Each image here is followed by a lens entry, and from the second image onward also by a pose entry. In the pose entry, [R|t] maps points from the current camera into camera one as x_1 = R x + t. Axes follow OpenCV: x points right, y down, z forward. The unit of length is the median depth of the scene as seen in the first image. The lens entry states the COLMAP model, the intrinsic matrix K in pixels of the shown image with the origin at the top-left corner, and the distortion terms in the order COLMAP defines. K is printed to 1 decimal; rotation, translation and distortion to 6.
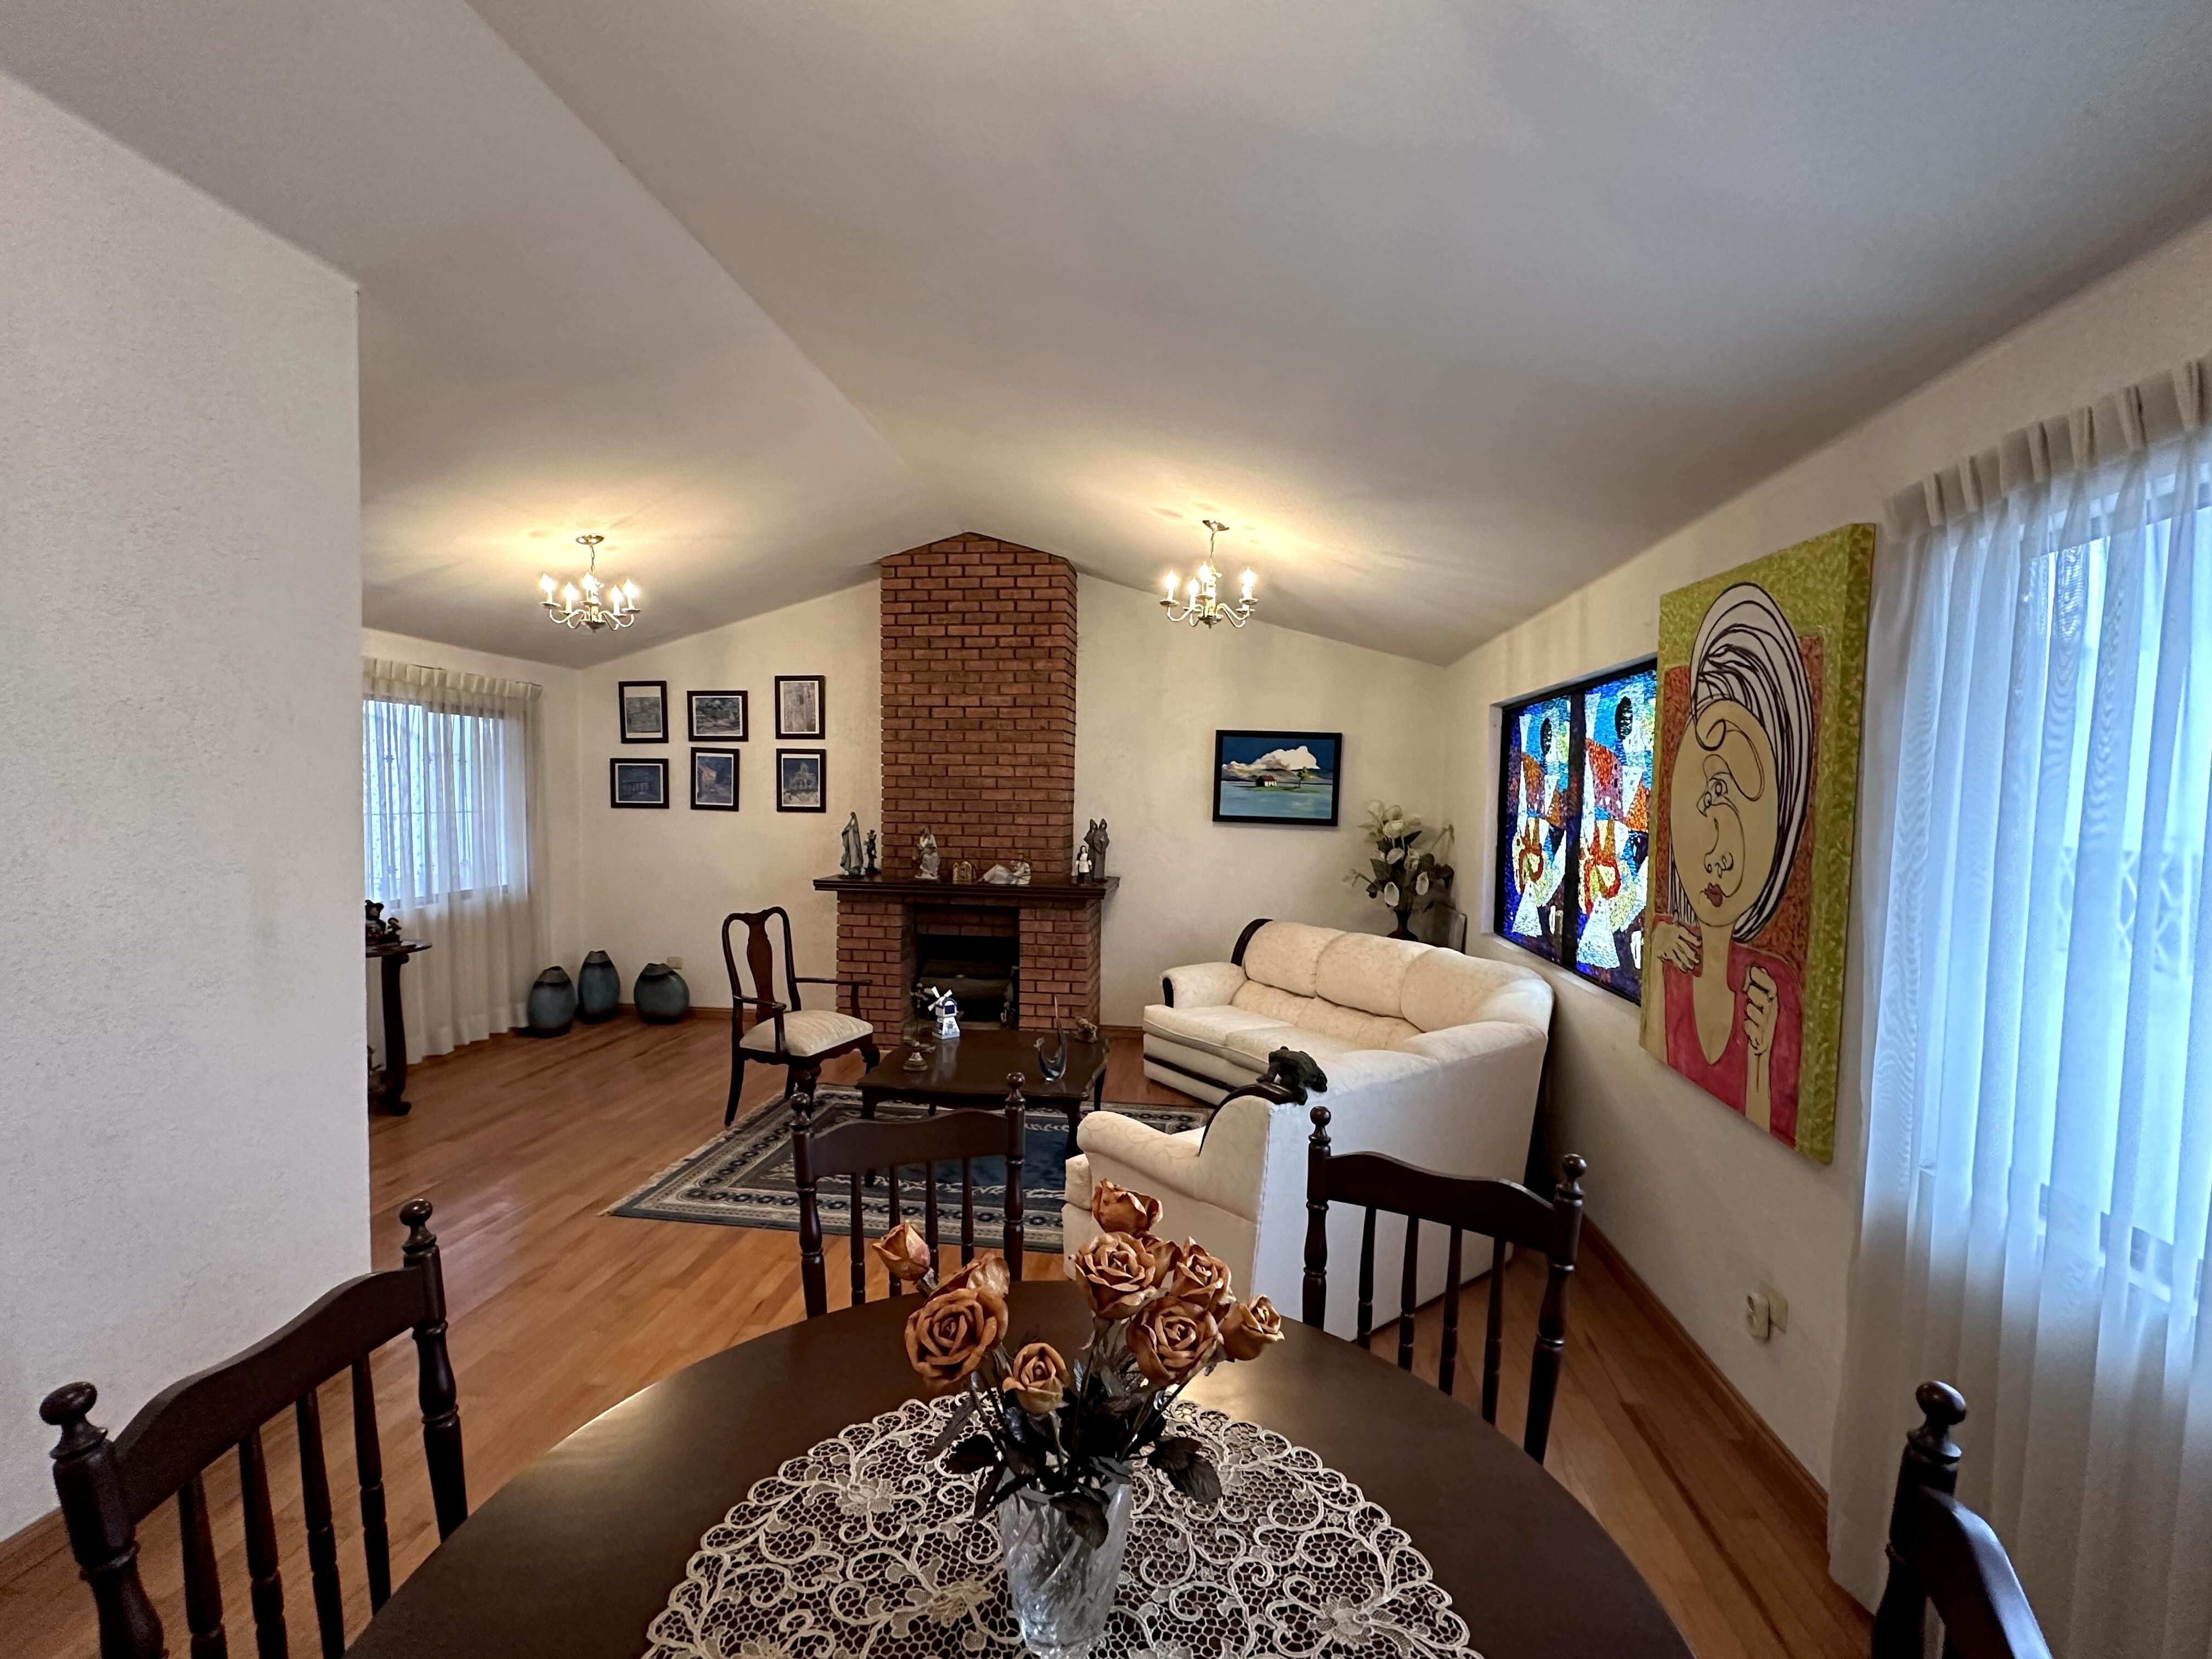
lens RADIAL K [[971.8, 0, 1106.0], [0, 971.8, 829.5], [0, 0, 1]] dist [-0.000191, -0.000096]
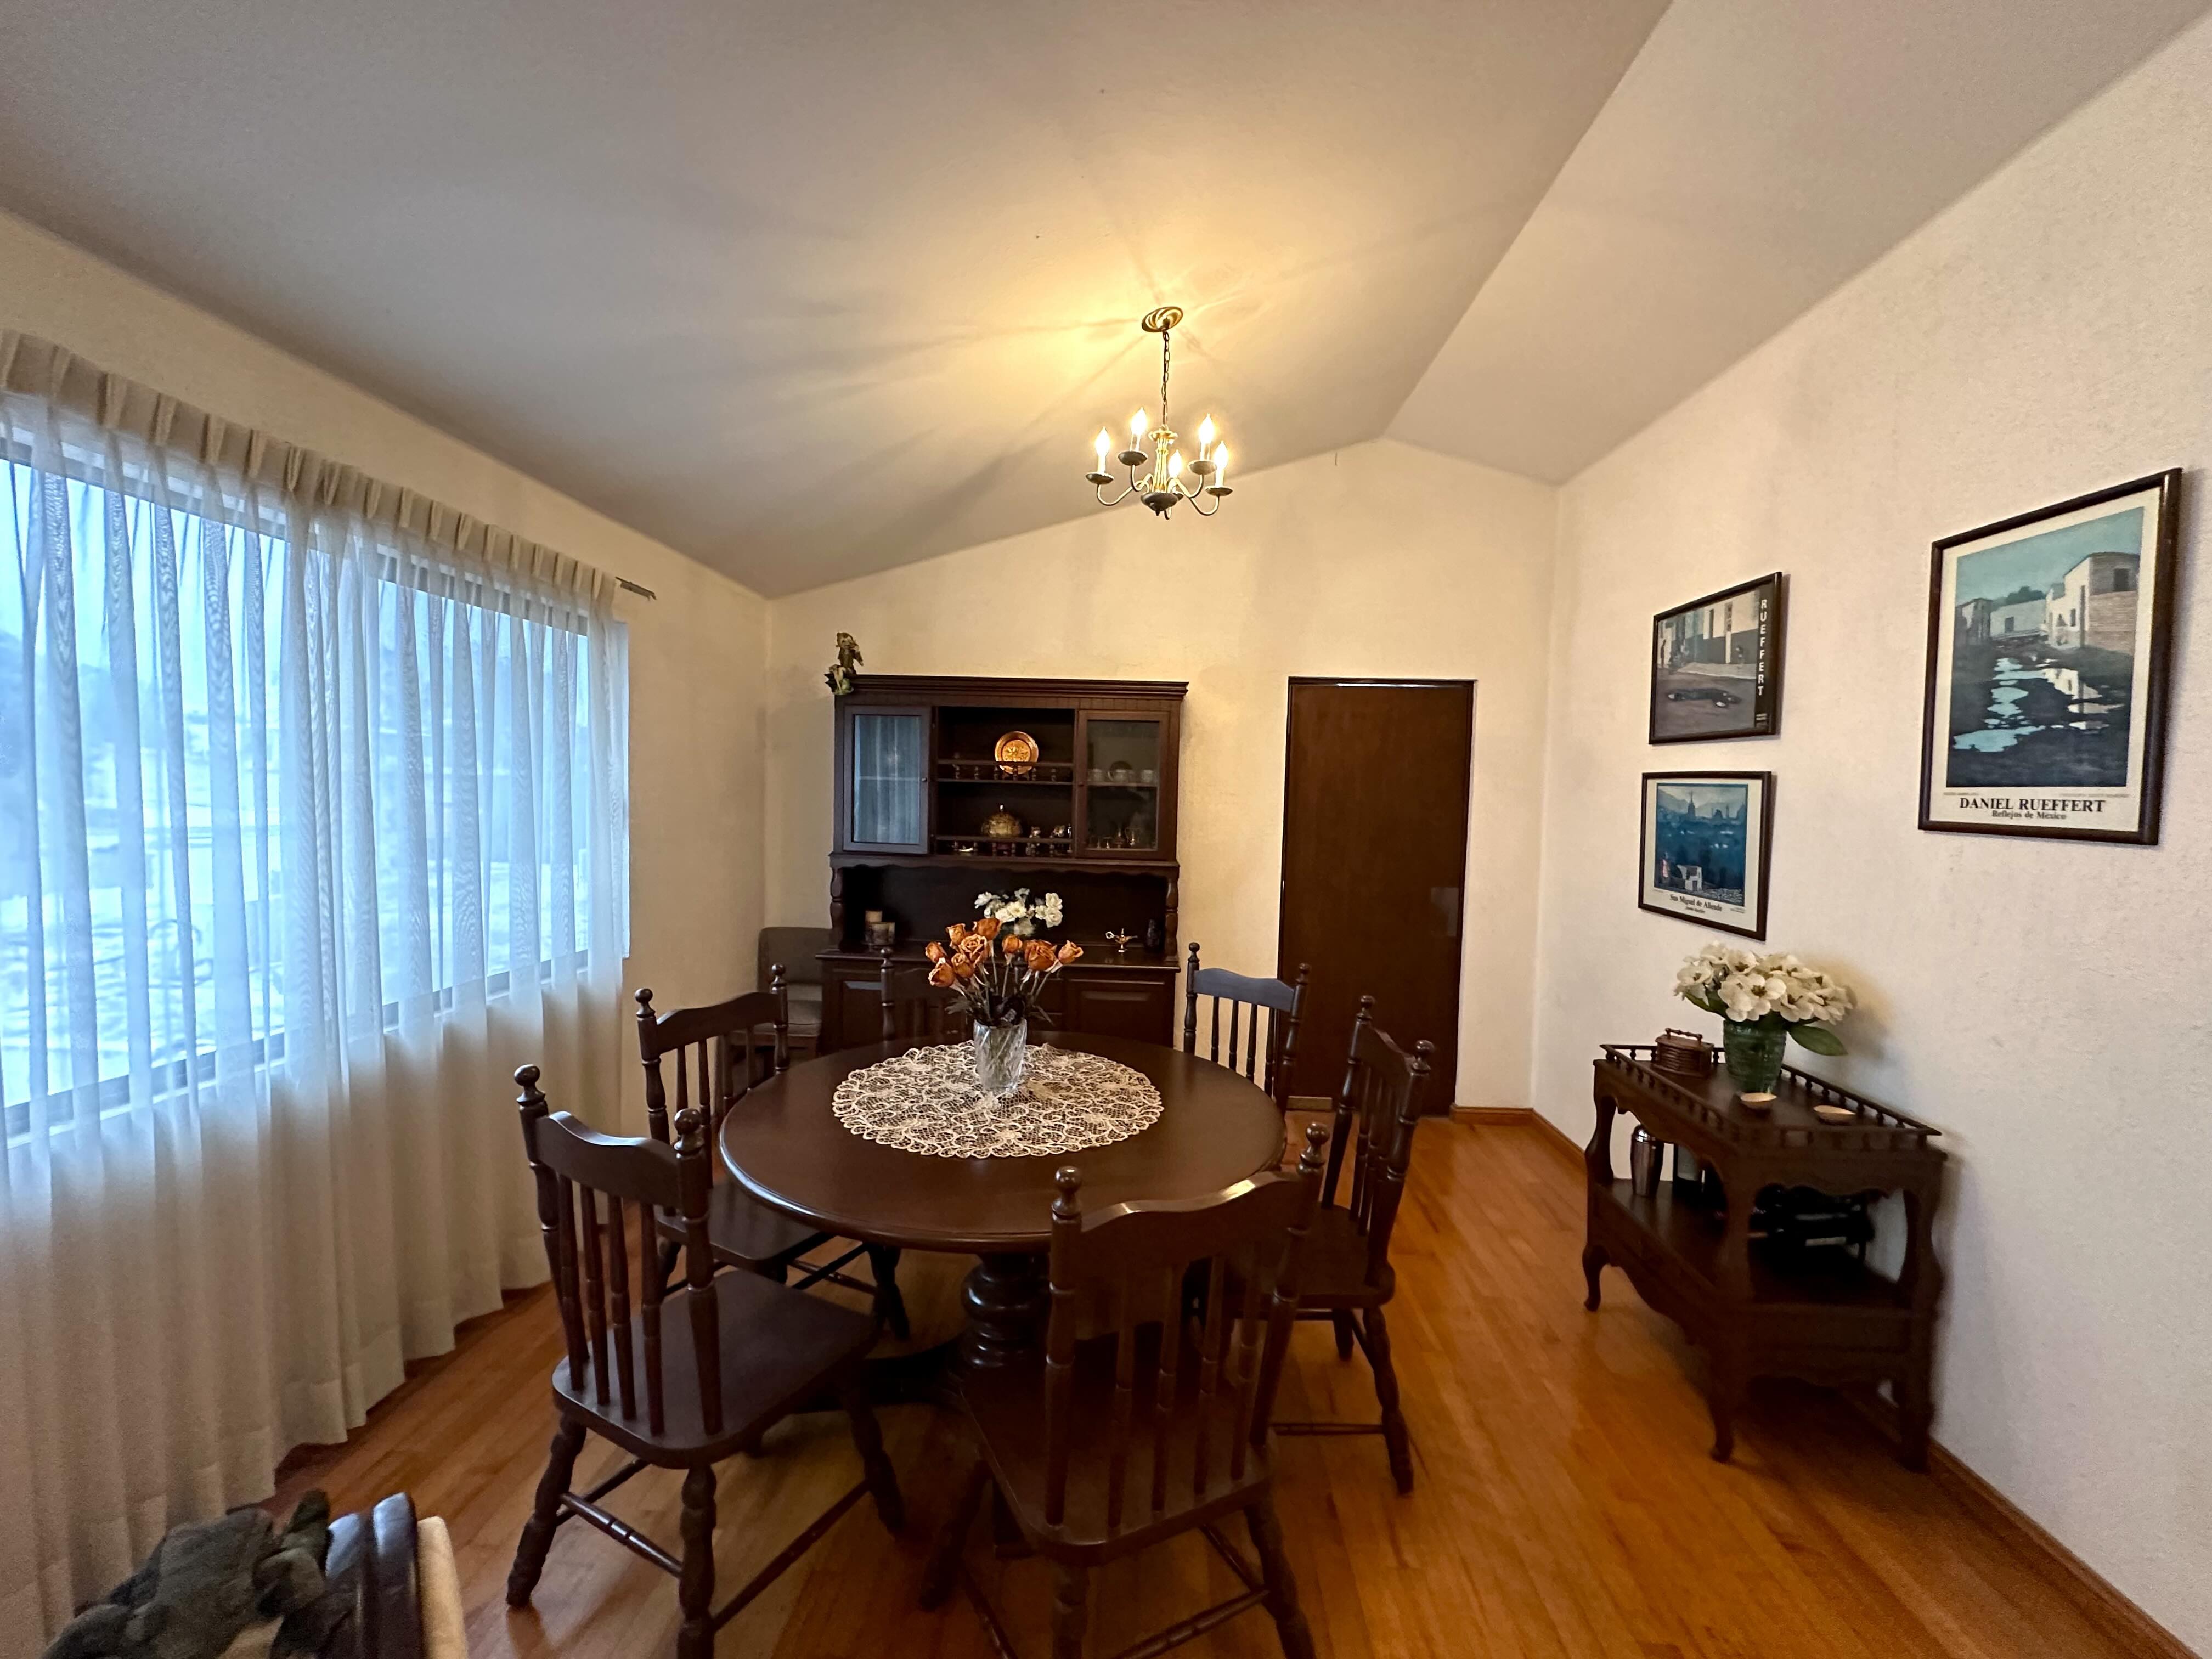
lens RADIAL K [[890.7, 0, 1106.0], [0, 890.7, 829.5], [0, 0, 1]] dist [0.000104, 0.000006]
pose [[-0.996000, -0.045430, -0.076940, -0.097040], [-0.054145, 0.991858, 0.115267, -0.113487], [0.071077, 0.118972, -0.990350, 2.741714]]
